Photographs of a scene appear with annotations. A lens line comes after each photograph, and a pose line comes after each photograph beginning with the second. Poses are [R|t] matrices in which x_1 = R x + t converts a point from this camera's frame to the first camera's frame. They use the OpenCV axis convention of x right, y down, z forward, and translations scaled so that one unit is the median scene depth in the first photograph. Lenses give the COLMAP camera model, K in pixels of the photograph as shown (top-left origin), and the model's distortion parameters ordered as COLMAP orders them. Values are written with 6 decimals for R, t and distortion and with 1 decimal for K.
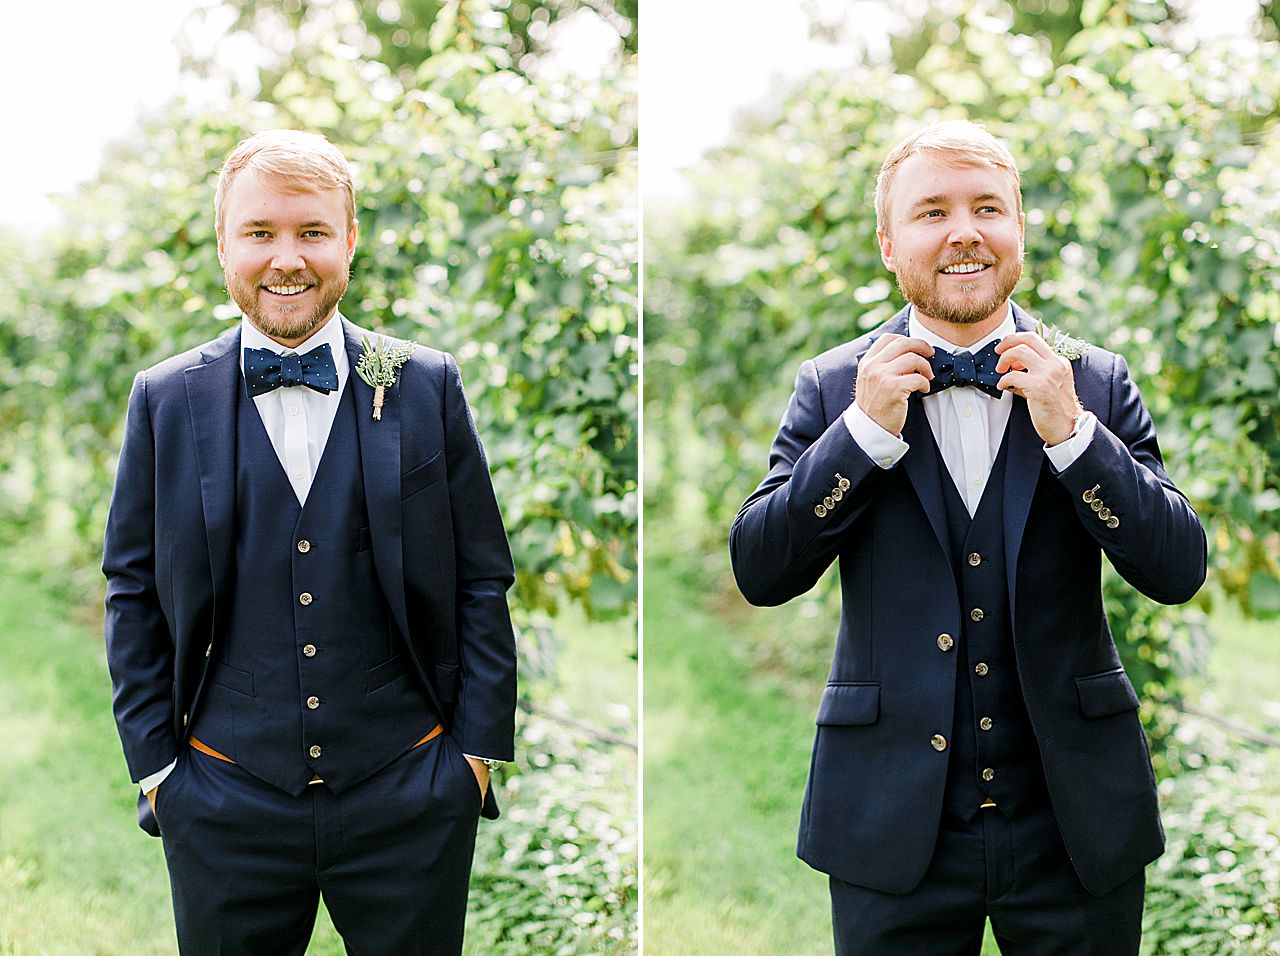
lens RADIAL K [[1787.9, 0, 640.0], [0, 1787.9, 478.0], [0, 0, 1]] dist [-0.006506, -0.532385]
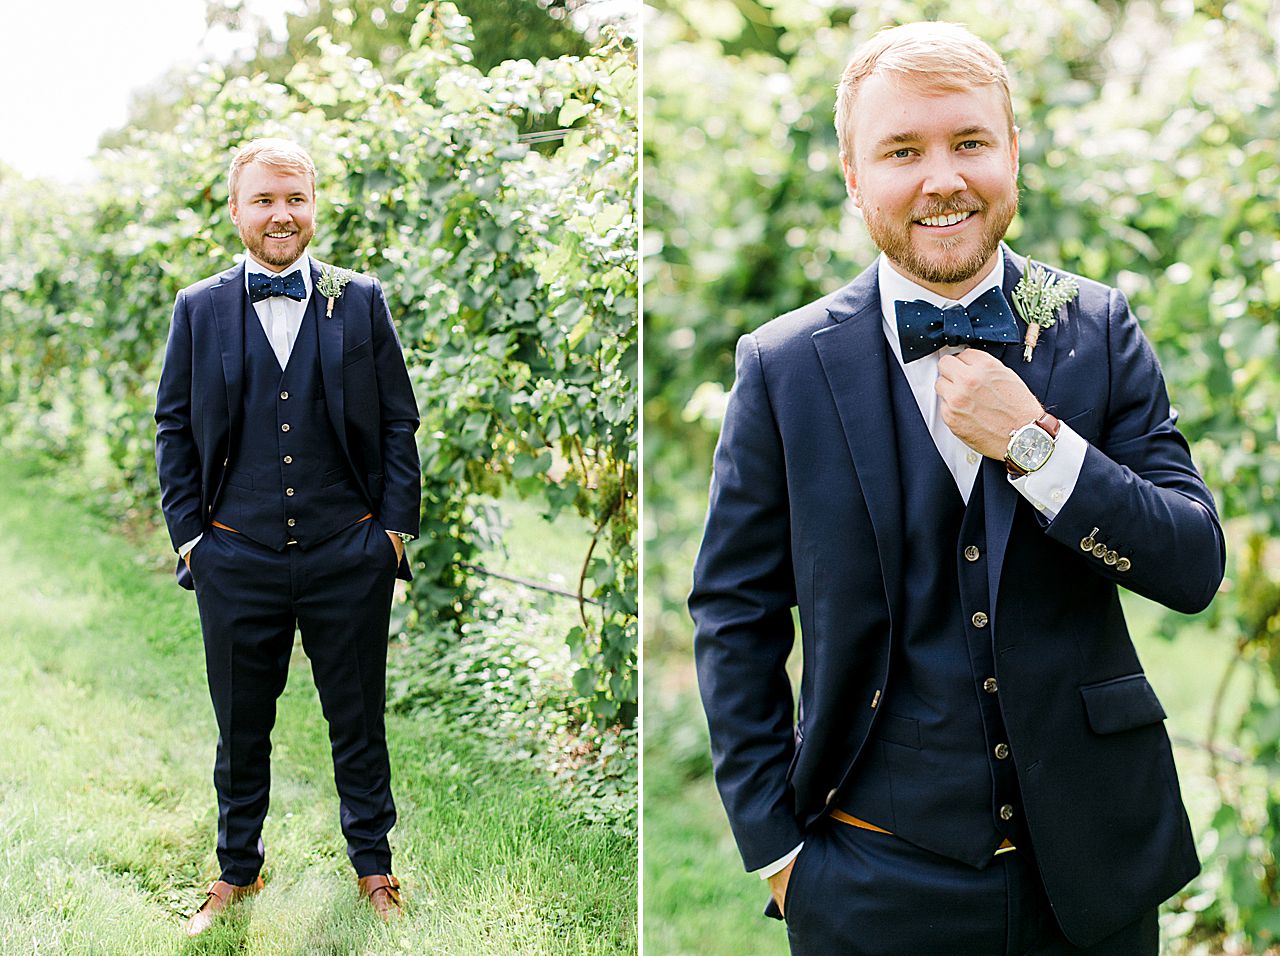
lens RADIAL K [[2023.4, 0, 640.0], [0, 2023.4, 478.0], [0, 0, 1]] dist [-0.022313, -0.754036]
pose [[0.999219, 0.004583, -0.039242, 0.119178], [-0.004234, 0.999951, 0.008969, 0.055553], [0.039282, -0.008796, 0.999189, -0.471127]]
